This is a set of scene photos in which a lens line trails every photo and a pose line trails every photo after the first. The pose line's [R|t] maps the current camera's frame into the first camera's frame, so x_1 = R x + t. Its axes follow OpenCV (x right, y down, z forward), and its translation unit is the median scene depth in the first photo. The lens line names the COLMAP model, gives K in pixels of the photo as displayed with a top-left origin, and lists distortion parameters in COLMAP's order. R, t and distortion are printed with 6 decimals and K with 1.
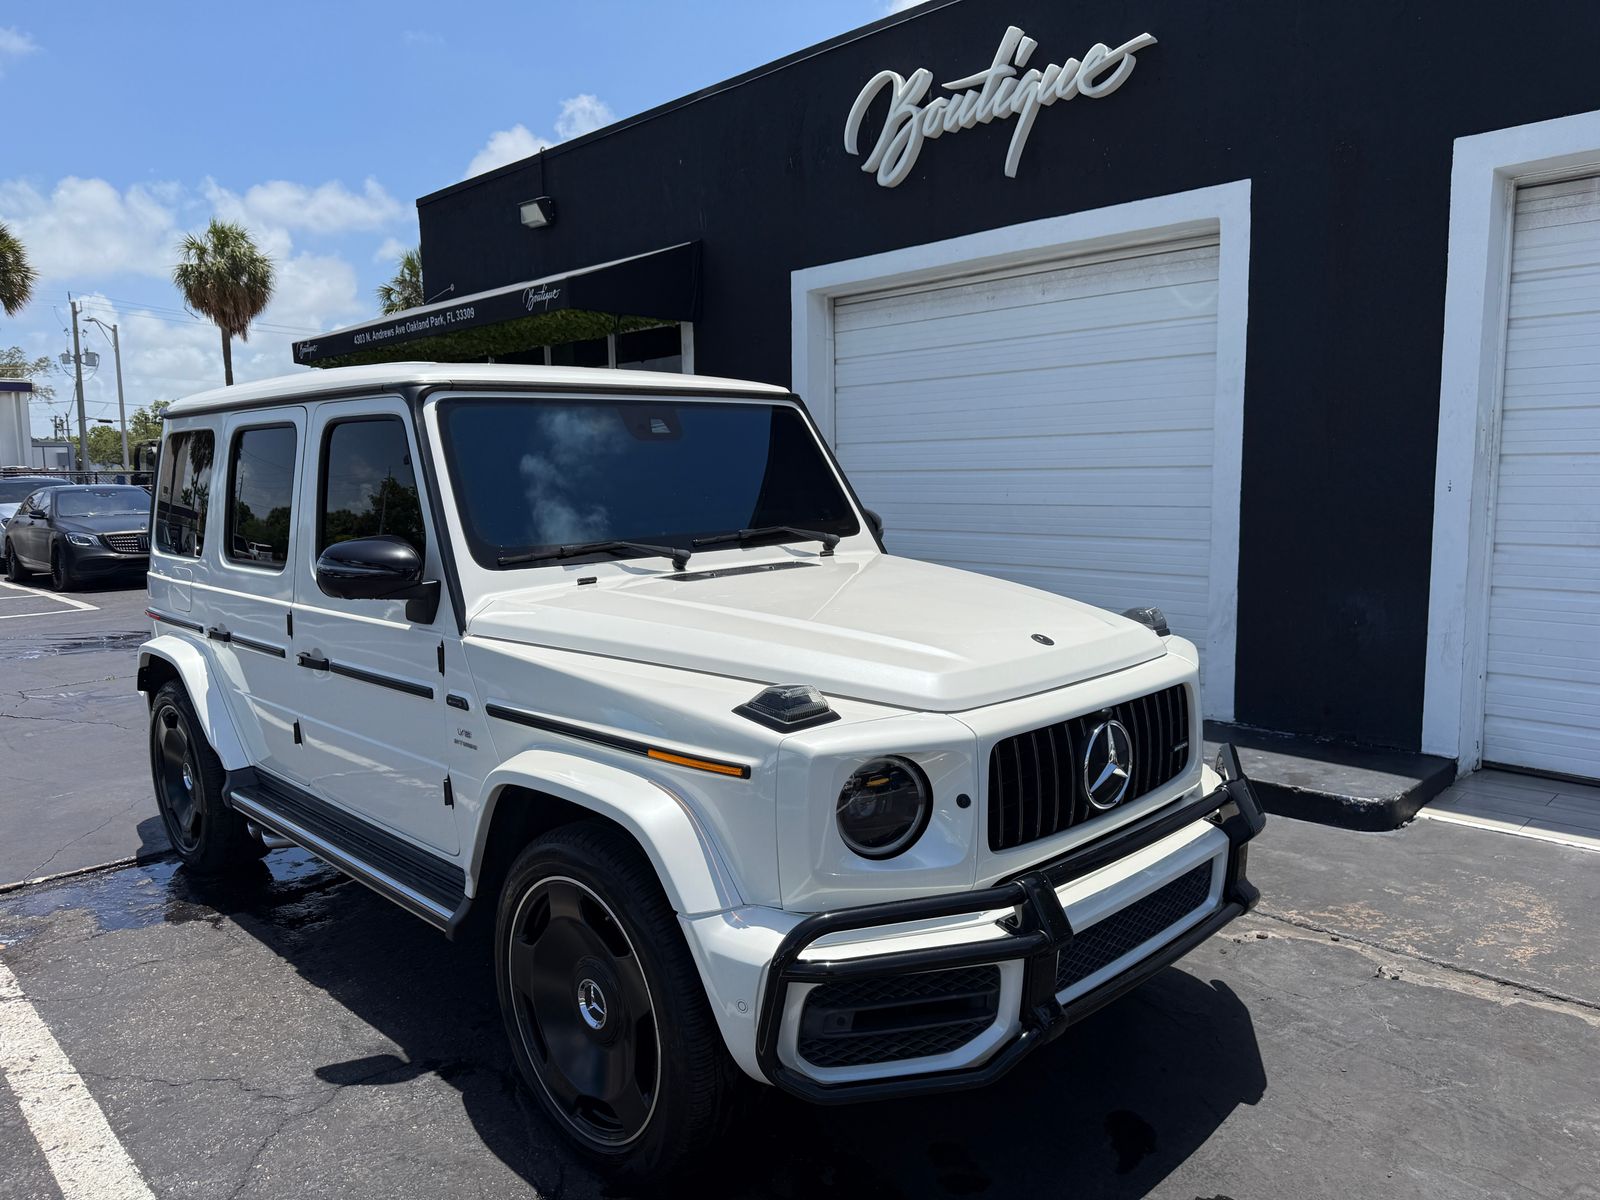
lens RADIAL K [[1142.0, 0, 800.0], [0, 1142.0, 600.0], [0, 0, 1]] dist [0.032185, -0.032900]
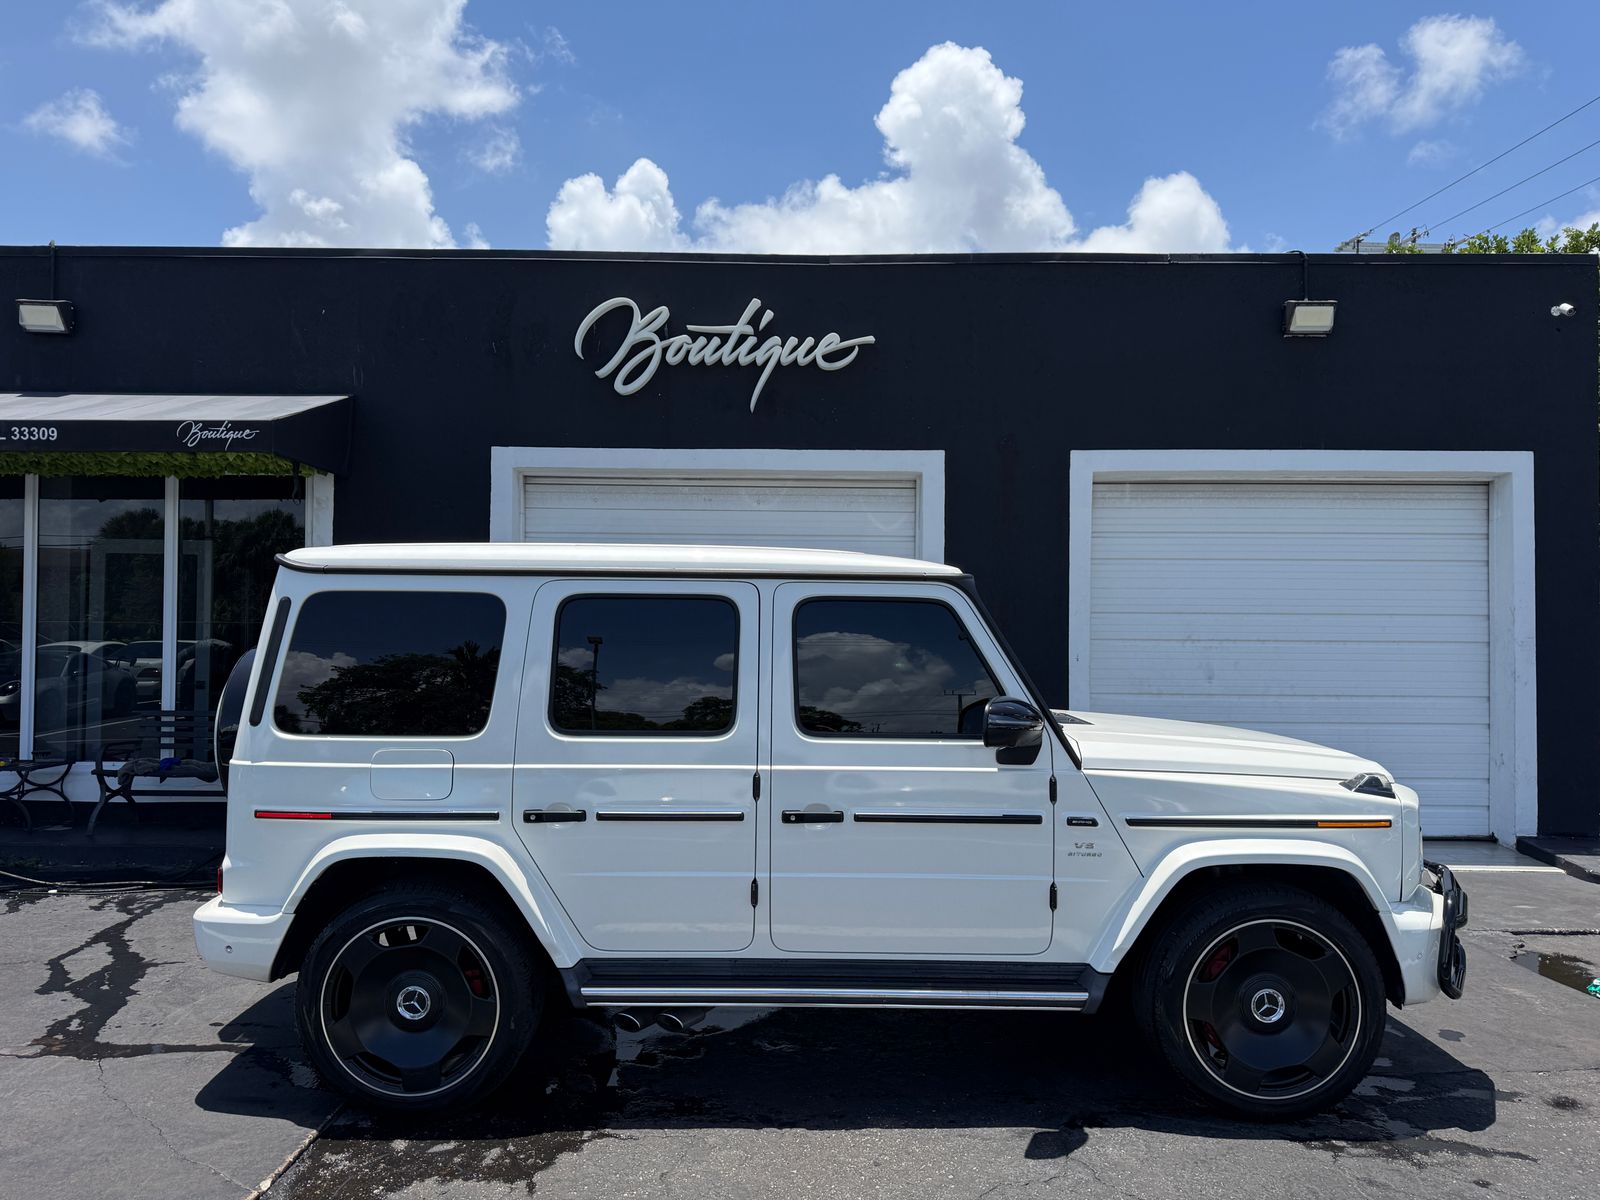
lens RADIAL K [[1120.7, 0, 800.0], [0, 1120.7, 600.0], [0, 0, 1]] dist [0.086284, -0.110736]
pose [[0.695361, 0.039874, 0.717554, -0.700381], [0.064750, 0.990923, -0.117812, -0.014890], [-0.715738, 0.128383, 0.686467, 0.149065]]
